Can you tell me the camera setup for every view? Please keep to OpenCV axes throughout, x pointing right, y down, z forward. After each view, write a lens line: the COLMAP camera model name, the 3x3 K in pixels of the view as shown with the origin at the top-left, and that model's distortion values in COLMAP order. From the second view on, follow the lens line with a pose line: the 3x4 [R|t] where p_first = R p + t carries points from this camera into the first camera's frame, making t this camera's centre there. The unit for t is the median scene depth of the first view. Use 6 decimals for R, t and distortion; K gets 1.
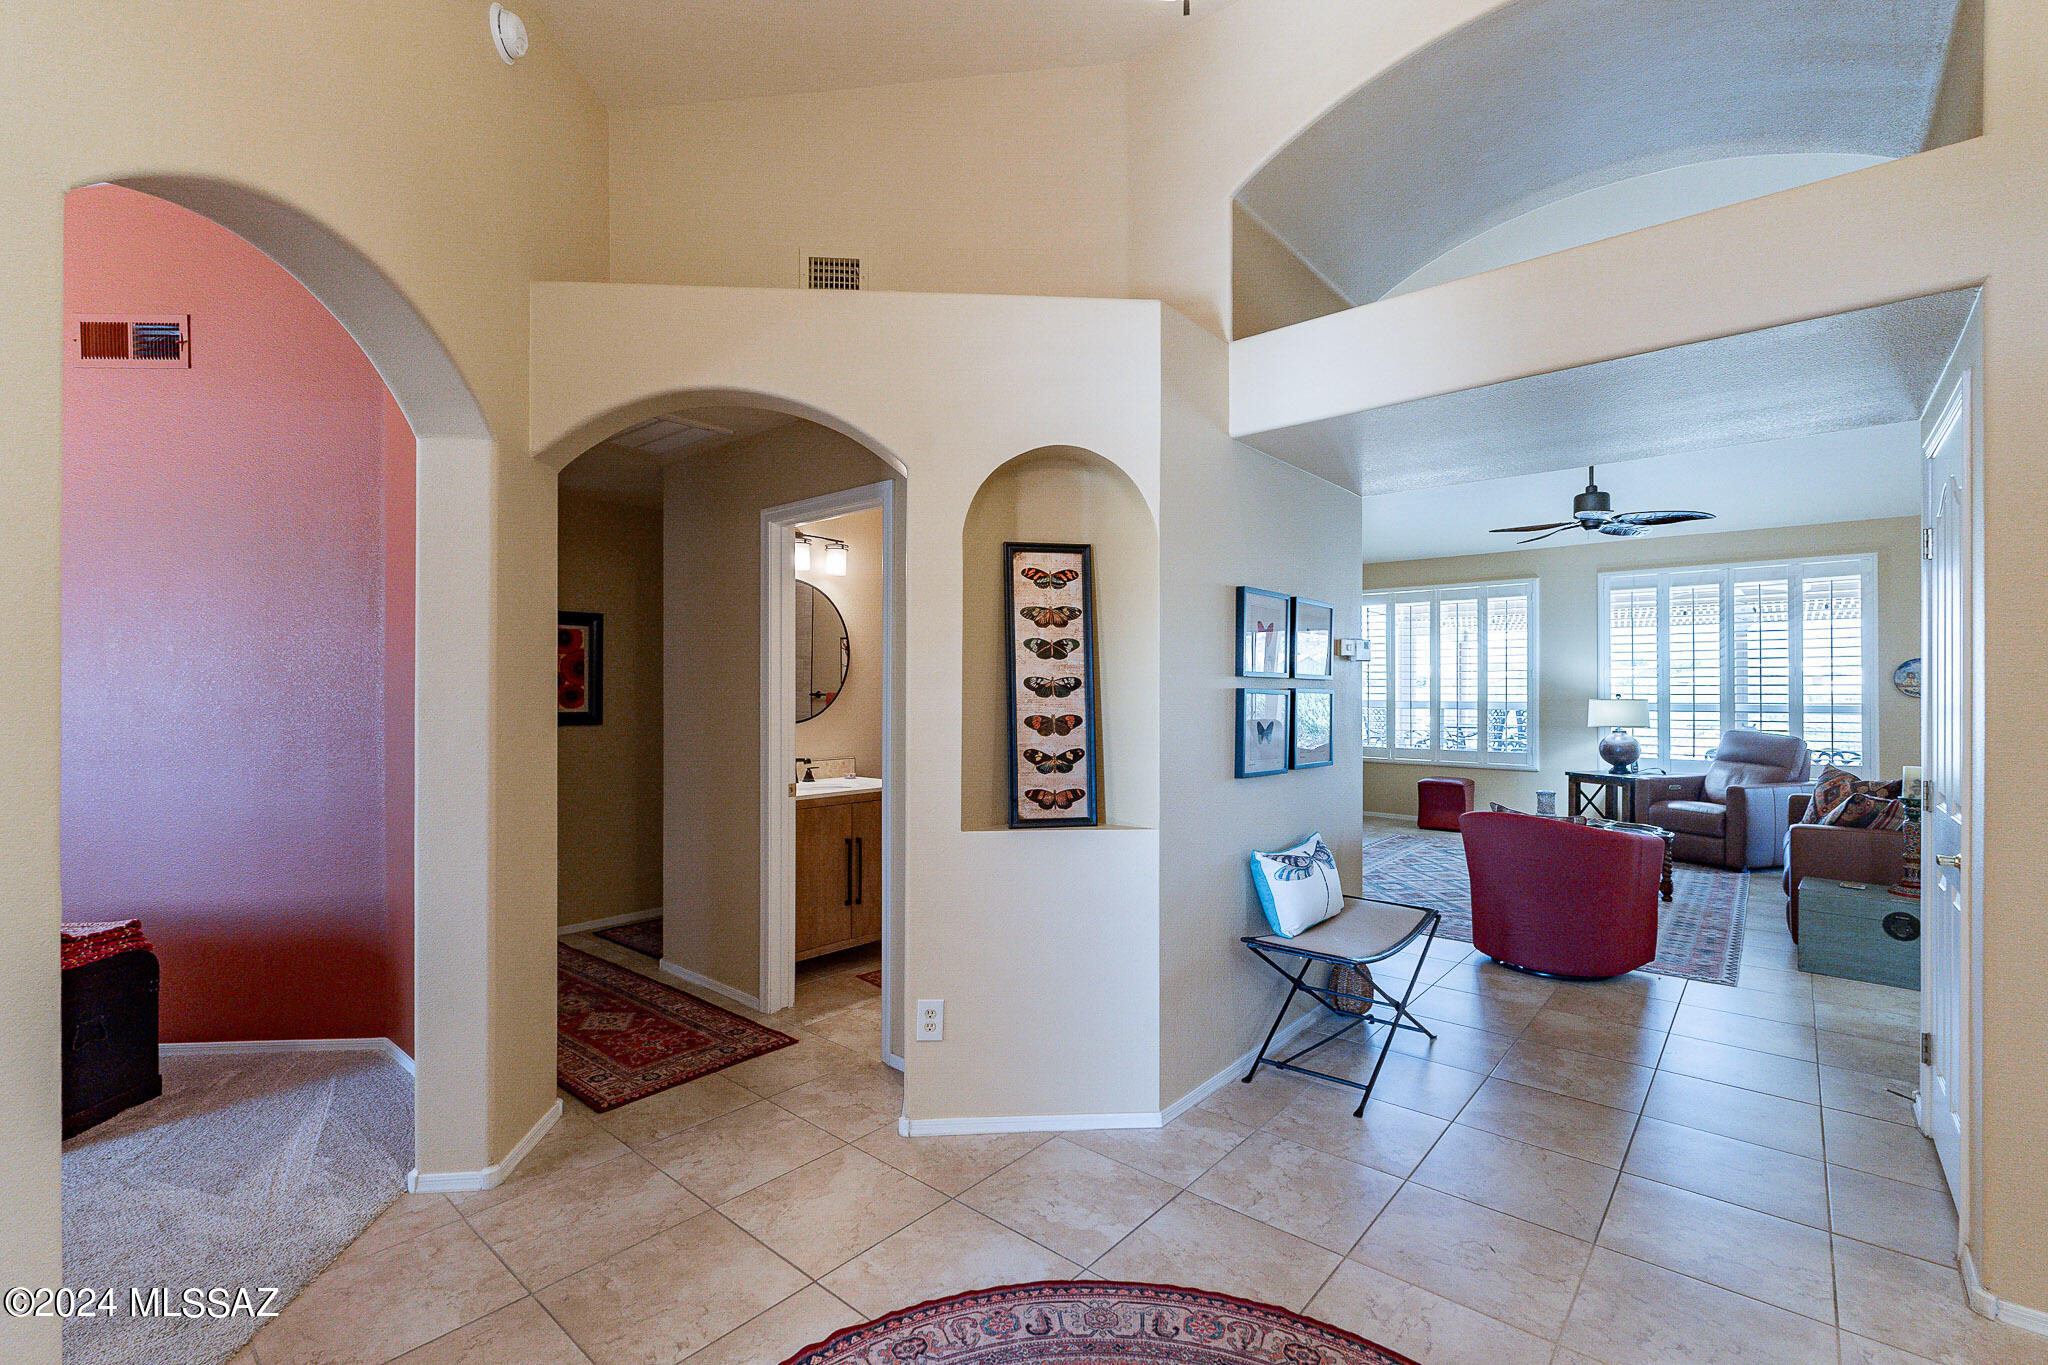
lens RADIAL K [[882.3, 0, 1024.0], [0, 882.3, 682.5], [0, 0, 1]] dist [-0.001593, -0.000315]
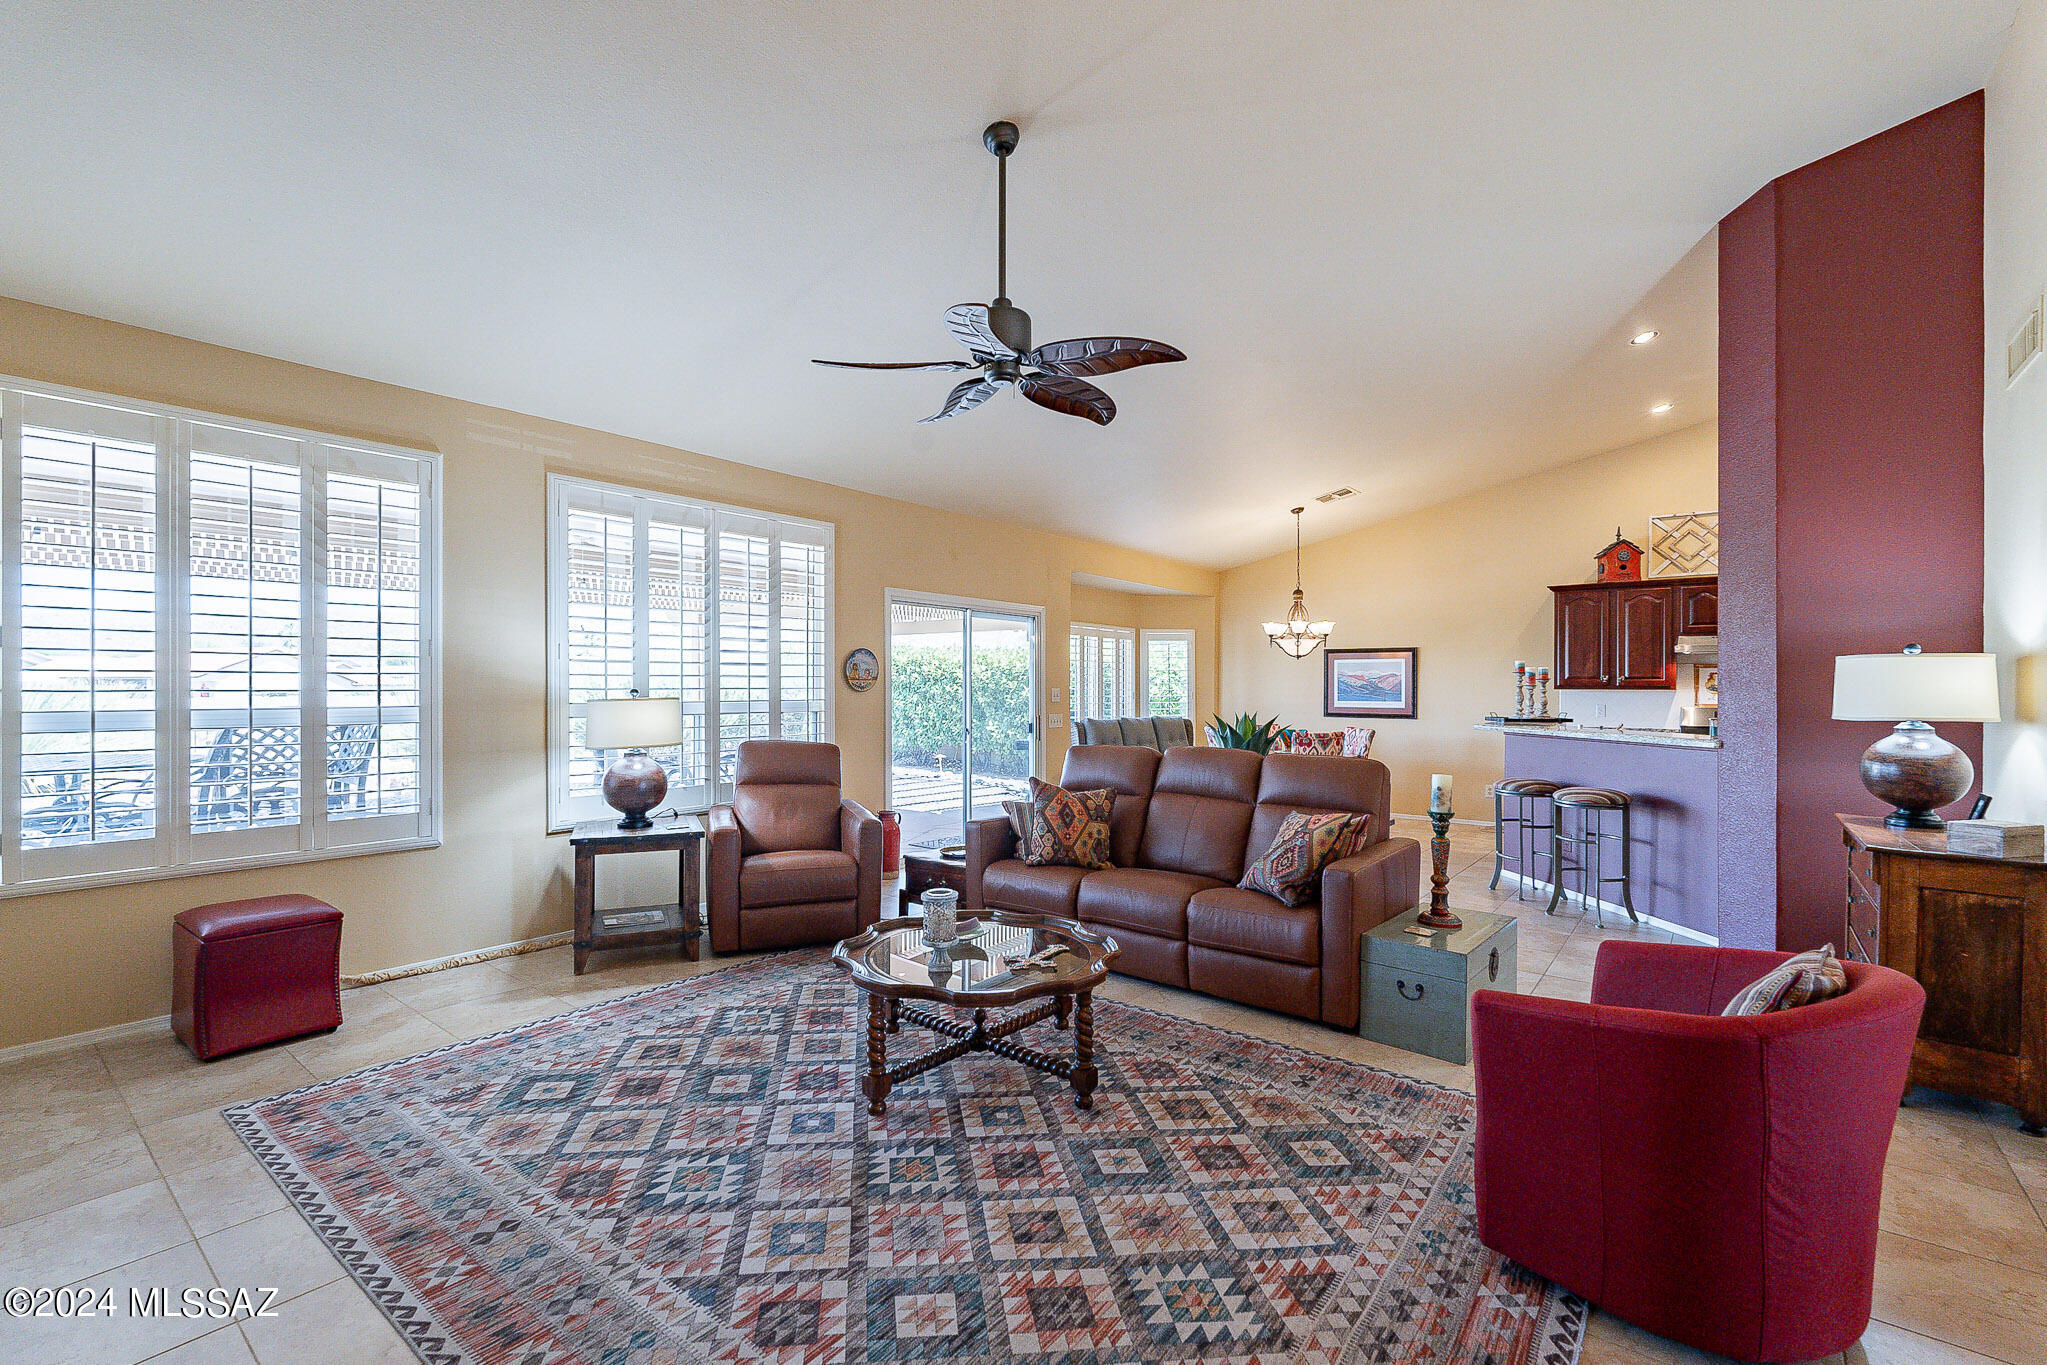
lens RADIAL K [[891.8, 0, 1023.5], [0, 891.8, 682.5], [0, 0, 1]] dist [-0.002945, 0.000143]
pose [[-0.036473, 0.002545, 0.999331, 0.081638], [-0.011130, 0.999934, -0.002953, 0.007852], [-0.999273, -0.011230, -0.036442, 0.785222]]
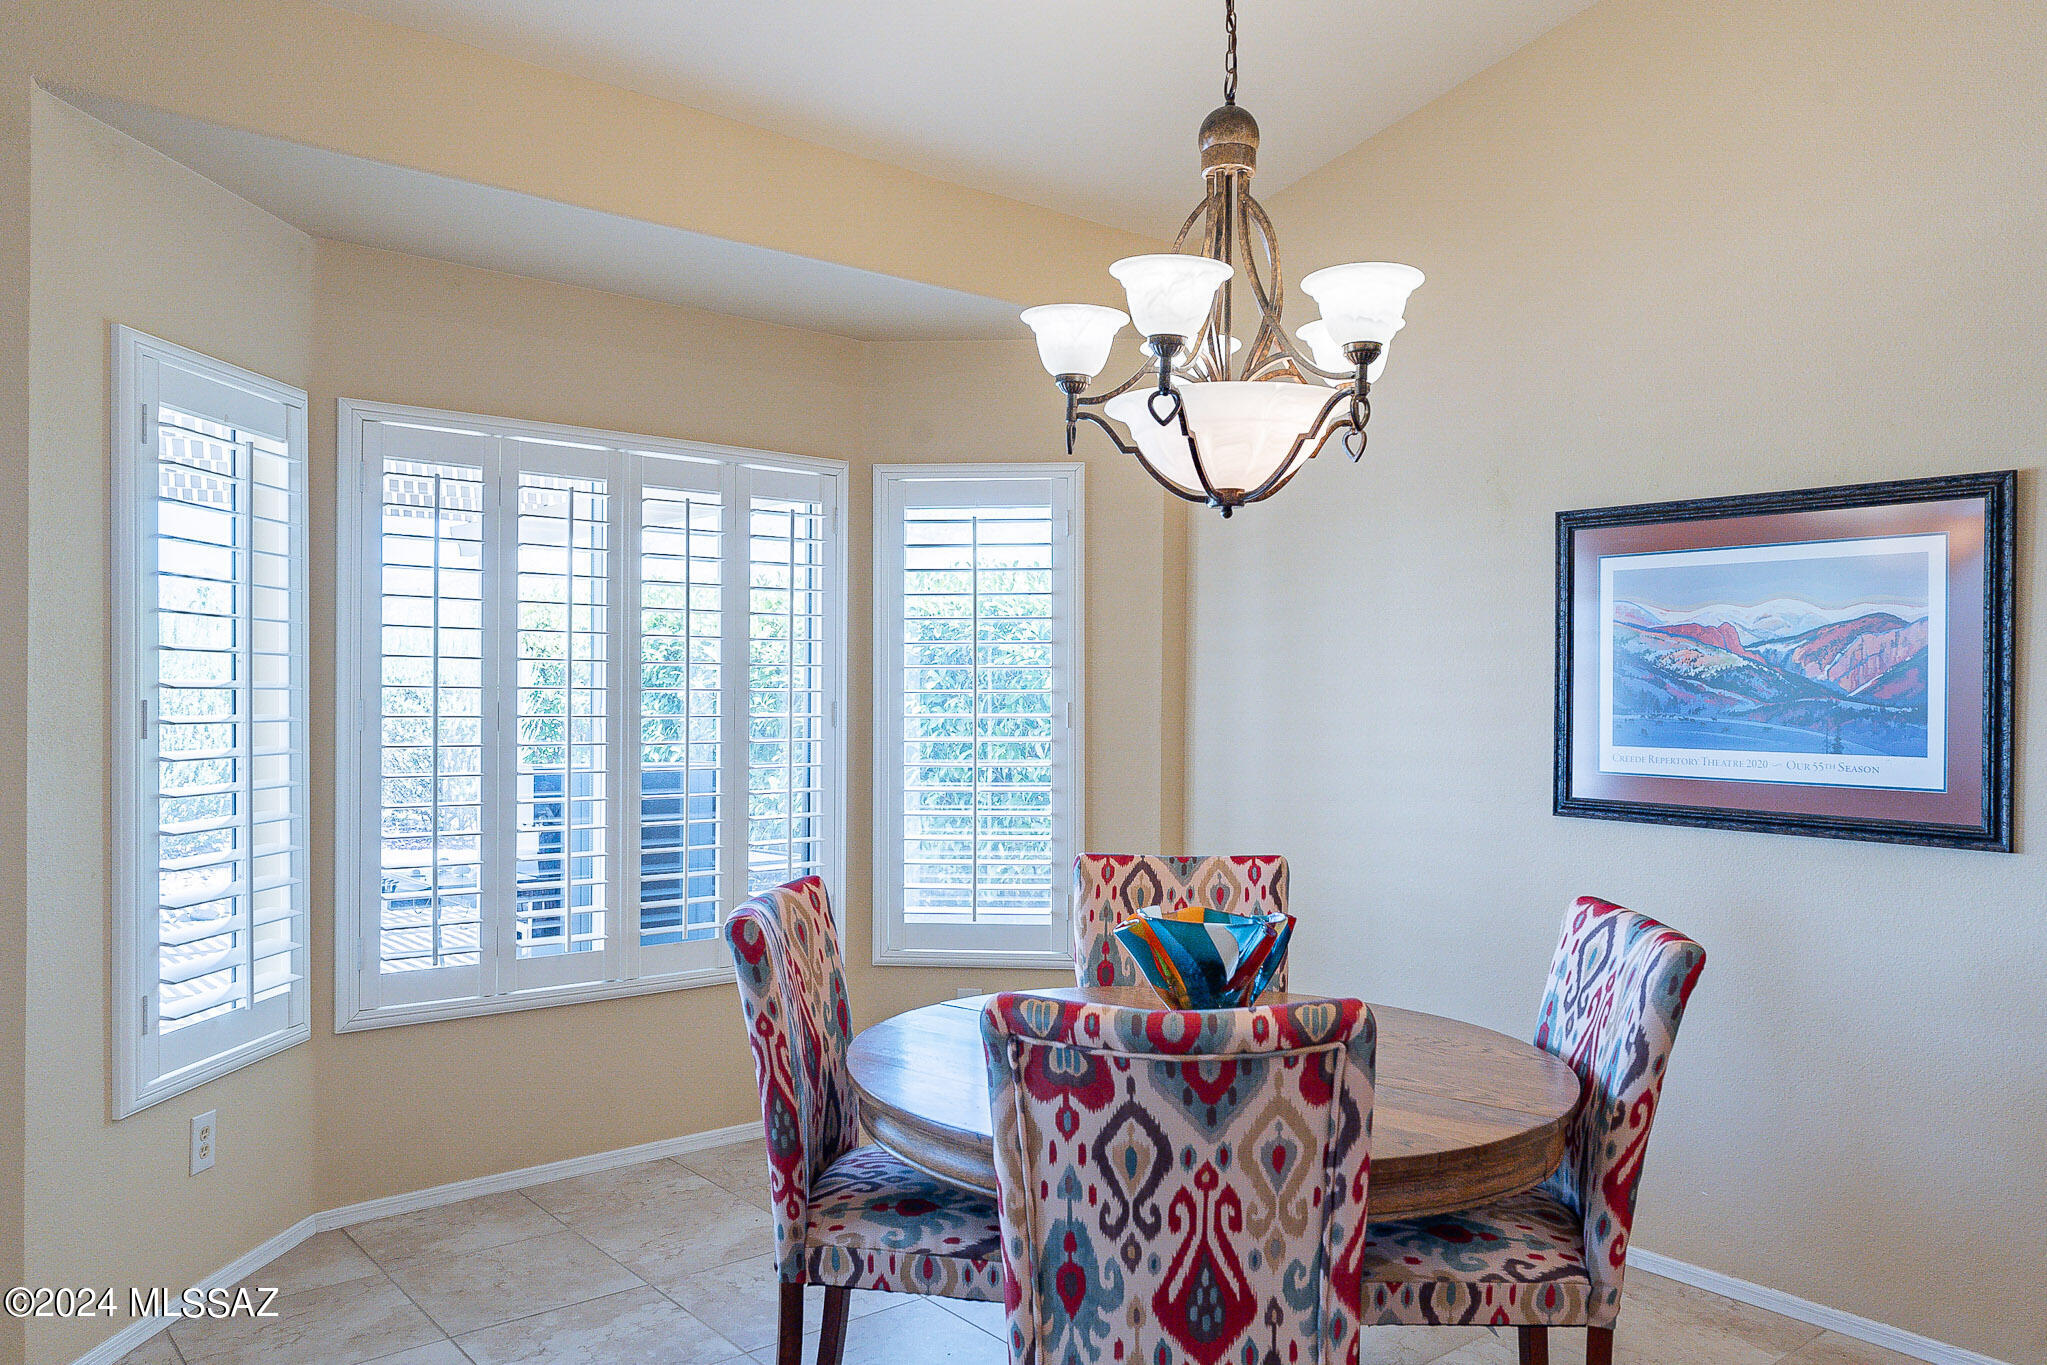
lens RADIAL K [[1461.8, 0, 1013.5], [0, 1461.8, 713.5], [0, 0, 1]] dist [-0.001162, -0.002377]
pose [[0.172673, -0.022677, 0.984718, 0.873827], [-0.015010, 0.999558, 0.025651, 0.006778], [-0.984865, -0.019210, 0.172257, 0.387304]]
